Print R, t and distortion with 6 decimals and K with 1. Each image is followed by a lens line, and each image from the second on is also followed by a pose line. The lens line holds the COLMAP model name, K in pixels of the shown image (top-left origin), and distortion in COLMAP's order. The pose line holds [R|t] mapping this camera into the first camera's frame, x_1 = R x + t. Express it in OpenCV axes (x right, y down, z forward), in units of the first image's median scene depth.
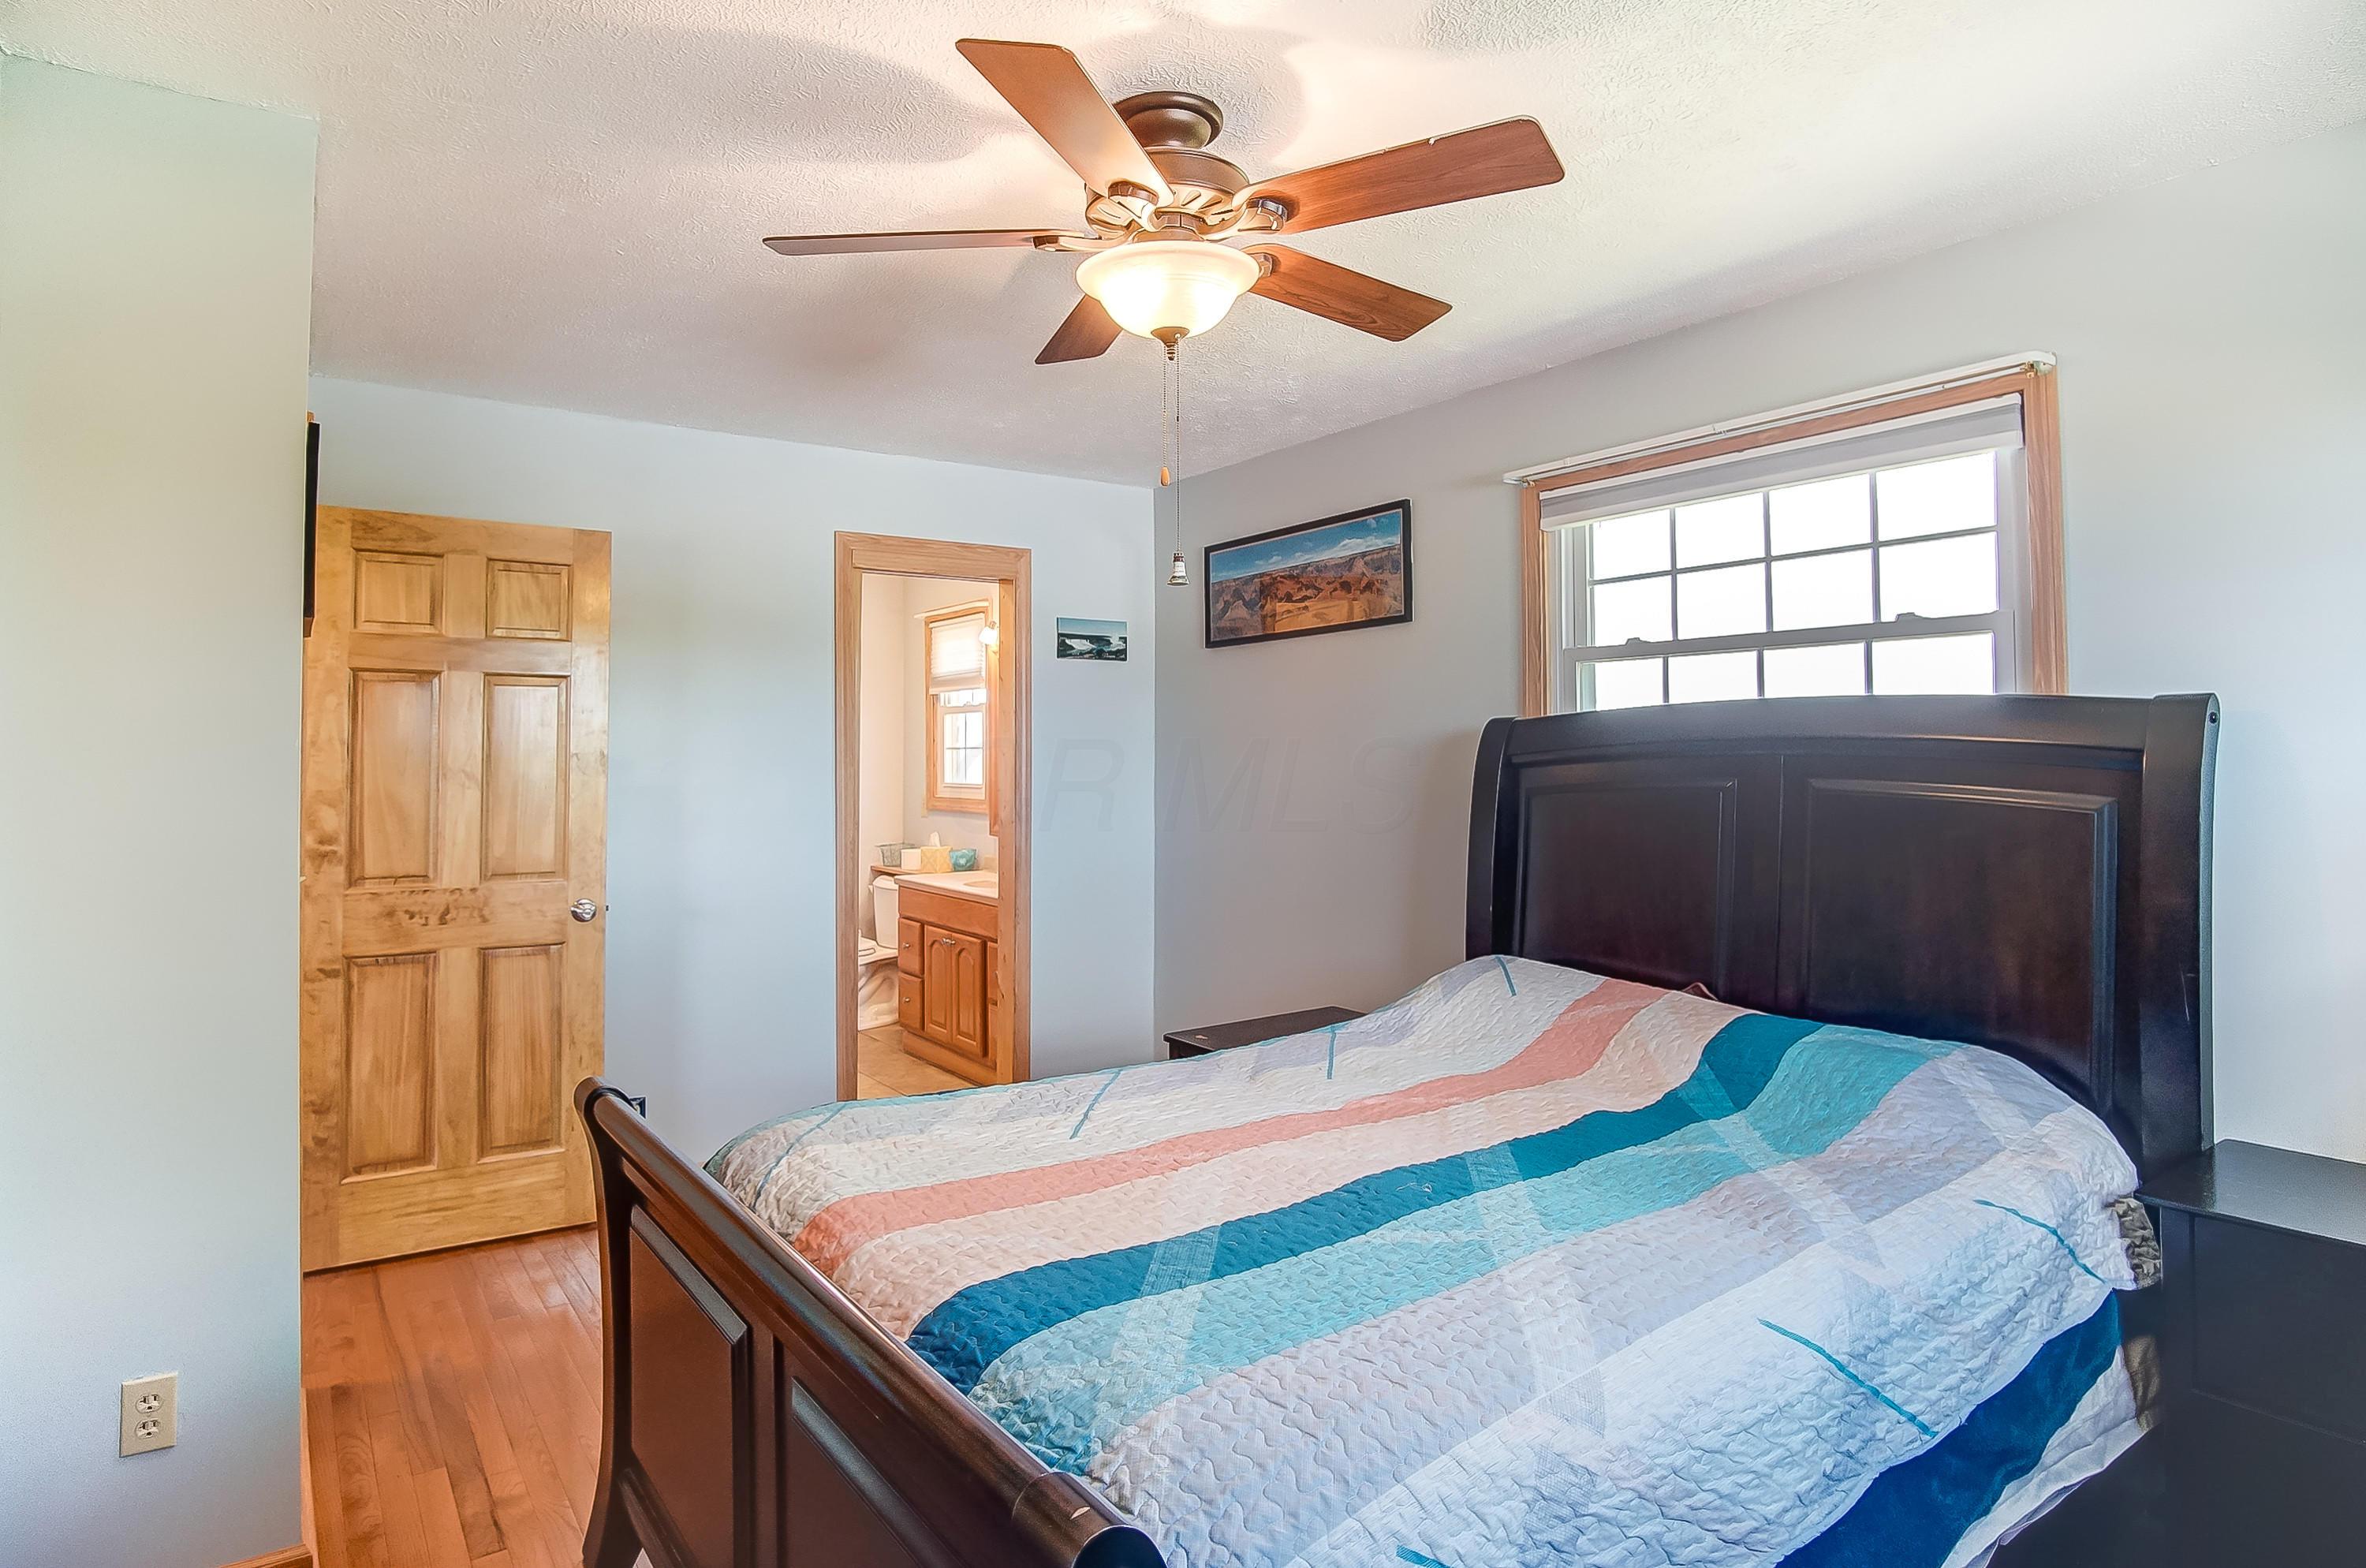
lens RADIAL K [[1254.7, 0, 1183.0], [0, 1254.7, 784.0], [0, 0, 1]] dist [-0.030601, 0.000493]
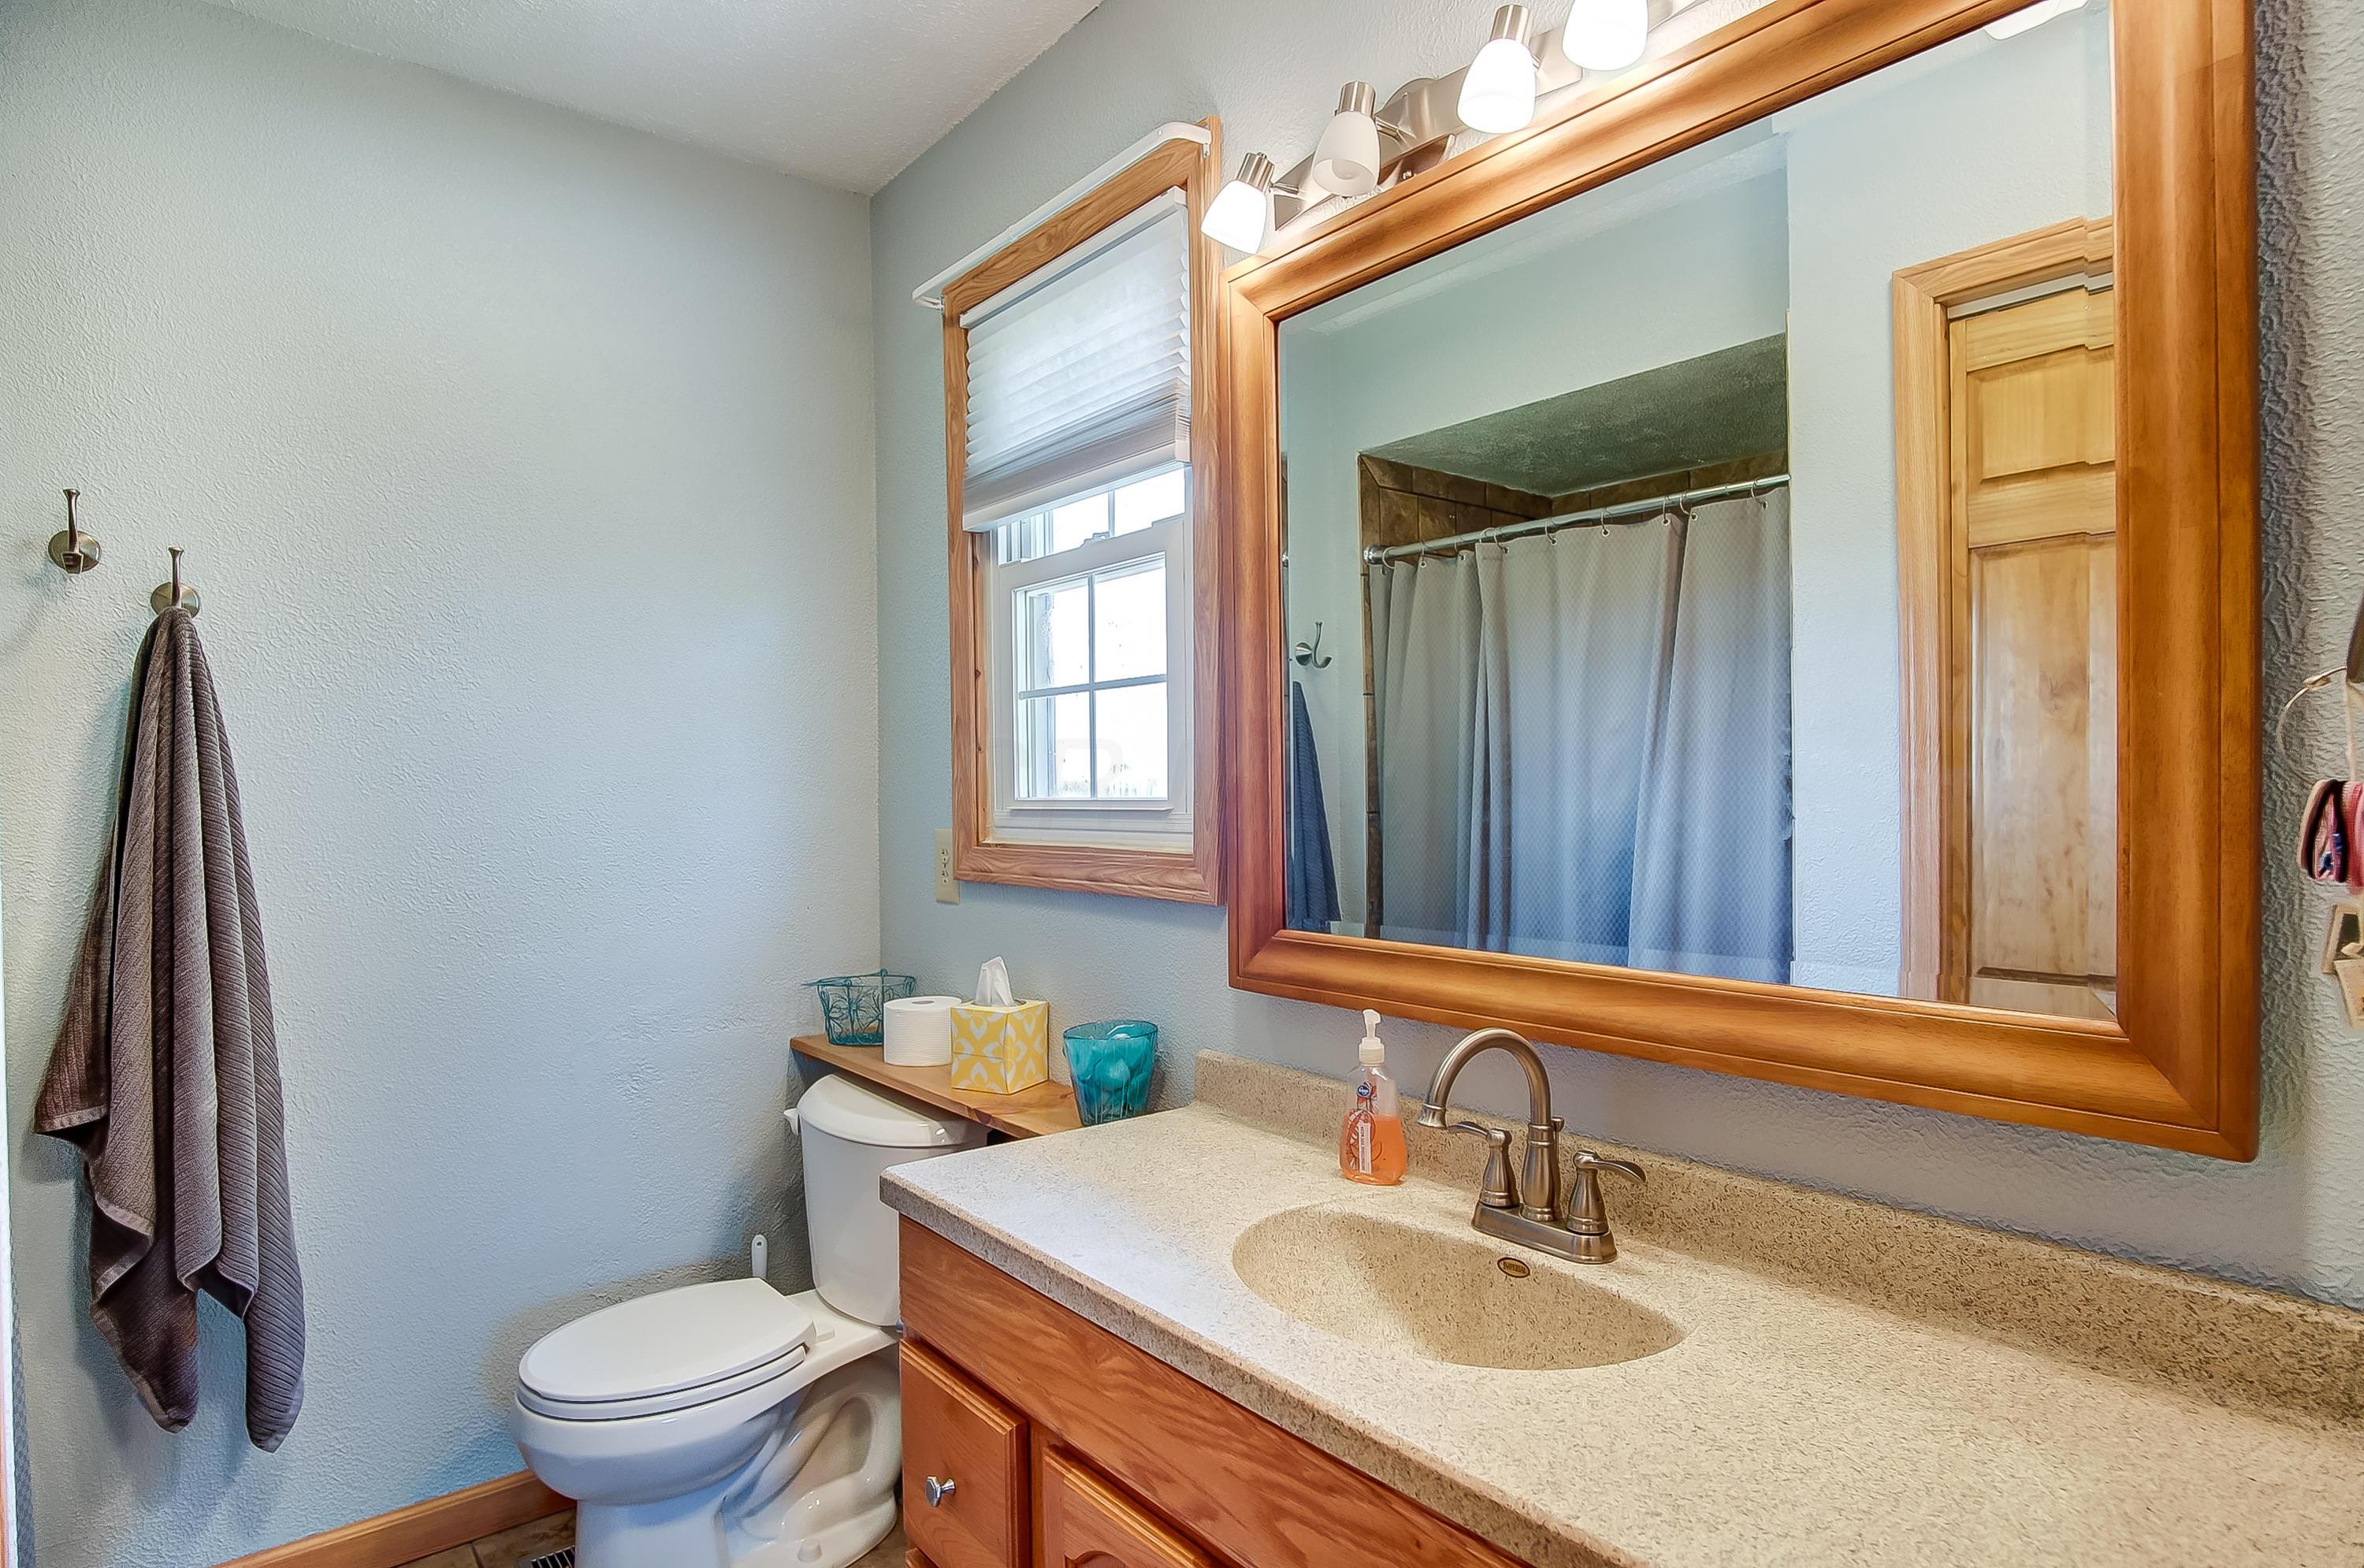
lens RADIAL K [[1253.5, 0, 1182.0], [0, 1253.5, 784.0], [0, 0, 1]] dist [-0.030601, 0.000493]
pose [[0.998198, -0.022140, 0.055765, -0.164748], [0.022816, 0.999673, -0.011513, -0.000171], [-0.055492, 0.012764, 0.998378, 0.671263]]
